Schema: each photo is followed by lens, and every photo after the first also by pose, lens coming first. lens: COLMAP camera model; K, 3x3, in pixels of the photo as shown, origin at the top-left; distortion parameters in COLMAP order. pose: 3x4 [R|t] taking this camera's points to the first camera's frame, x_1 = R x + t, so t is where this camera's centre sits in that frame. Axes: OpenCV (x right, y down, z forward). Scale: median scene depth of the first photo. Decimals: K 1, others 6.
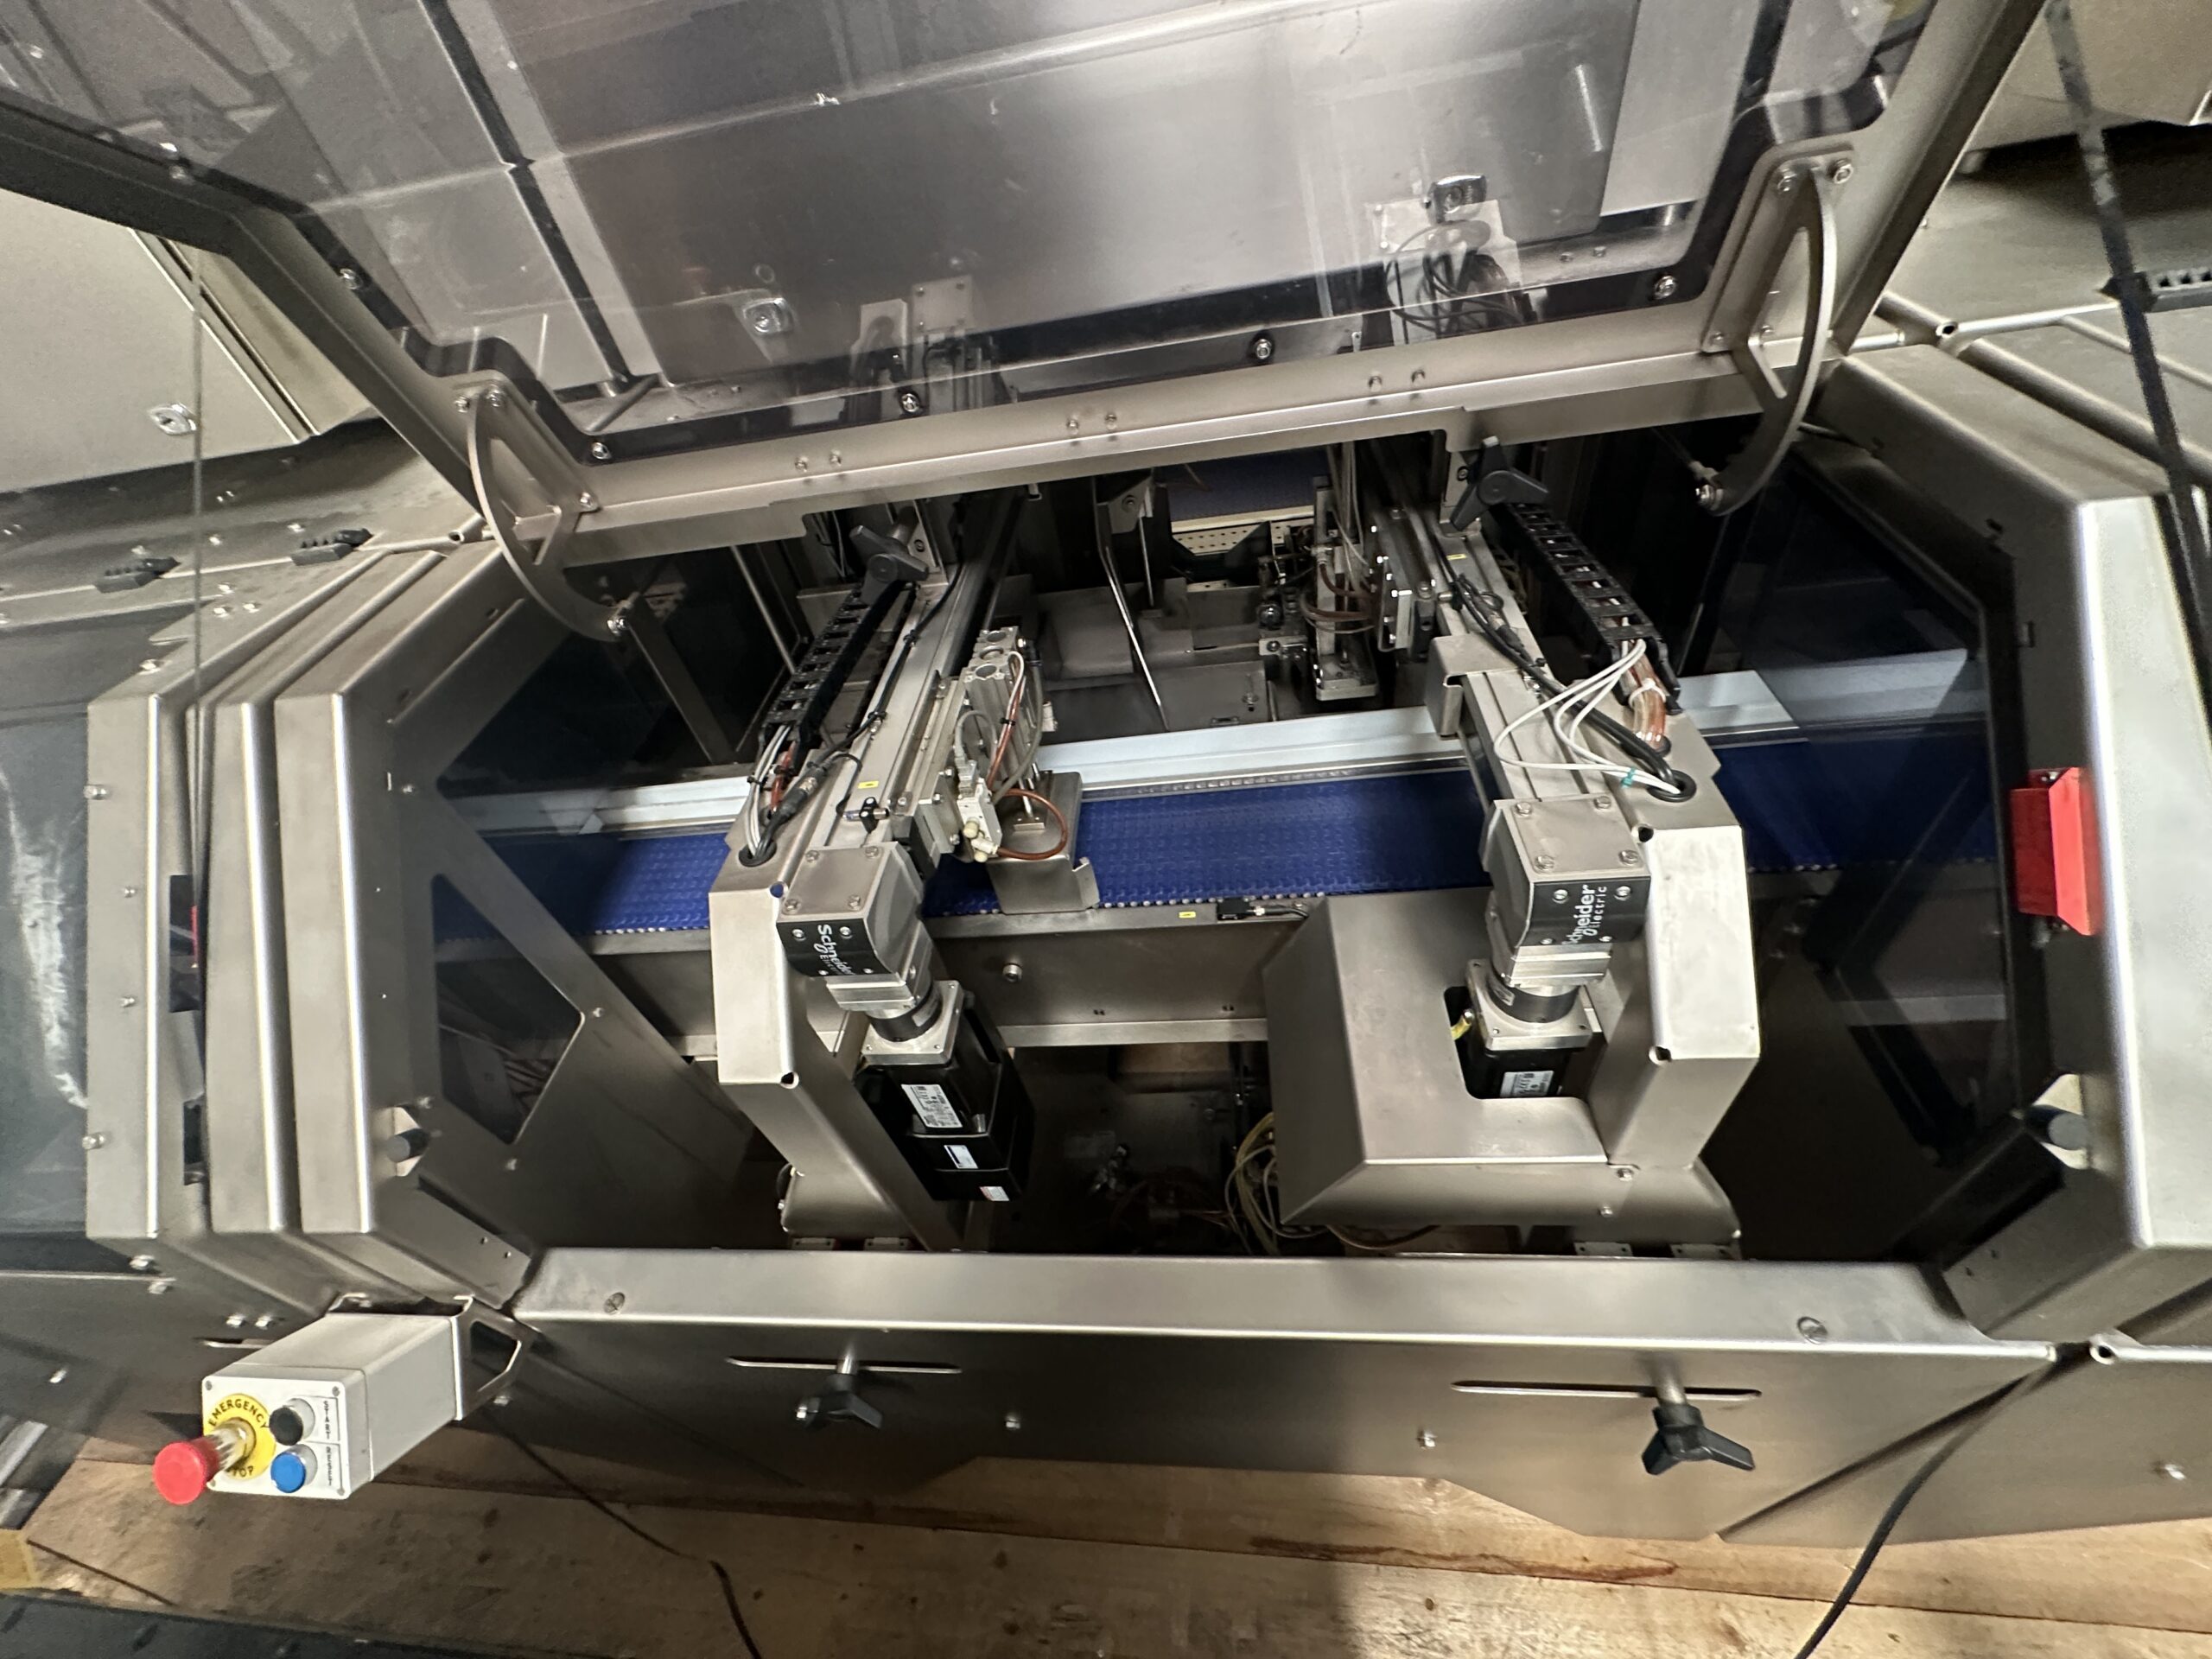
lens RADIAL K [[892.7, 0, 1106.0], [0, 892.7, 829.5], [0, 0, 1]] dist [0.000586, 0.000160]
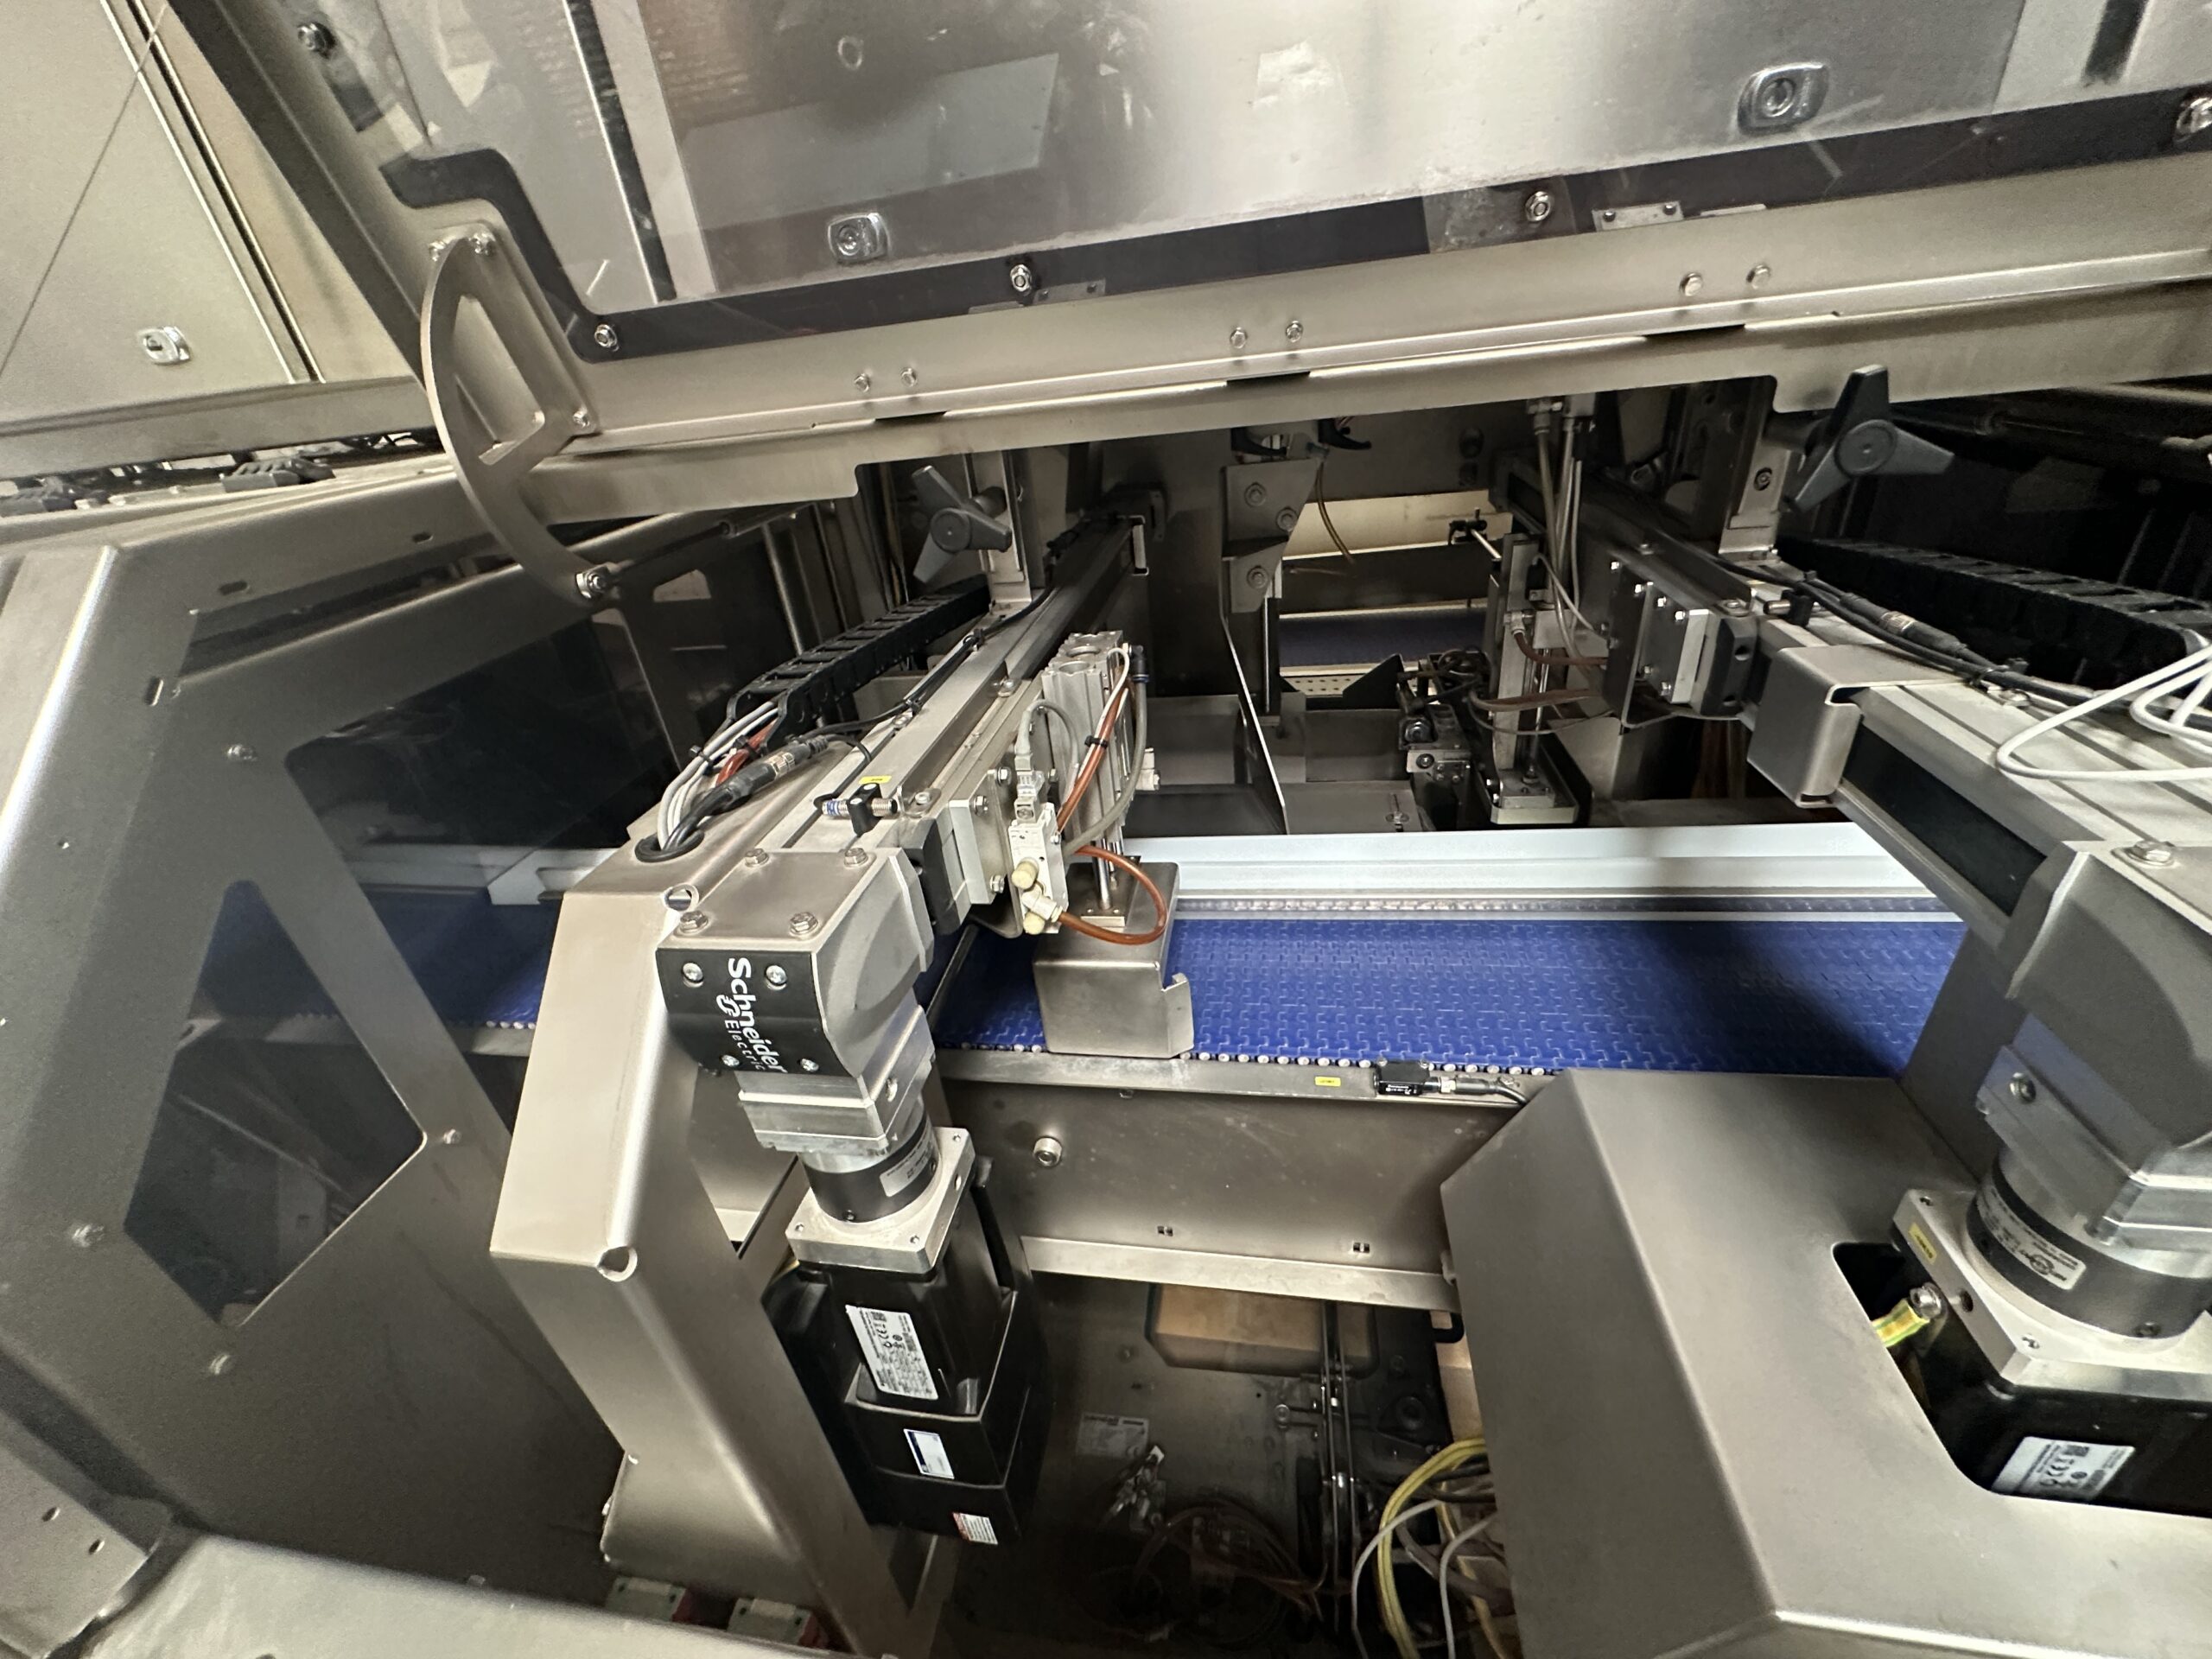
lens RADIAL K [[892.7, 0, 1106.0], [0, 892.7, 829.5], [0, 0, 1]] dist [0.000586, 0.000160]
pose [[0.993180, 0.098133, -0.062962, -0.055906], [-0.110471, 0.964714, -0.239005, 0.108994], [0.037286, 0.244330, 0.968975, 0.373542]]
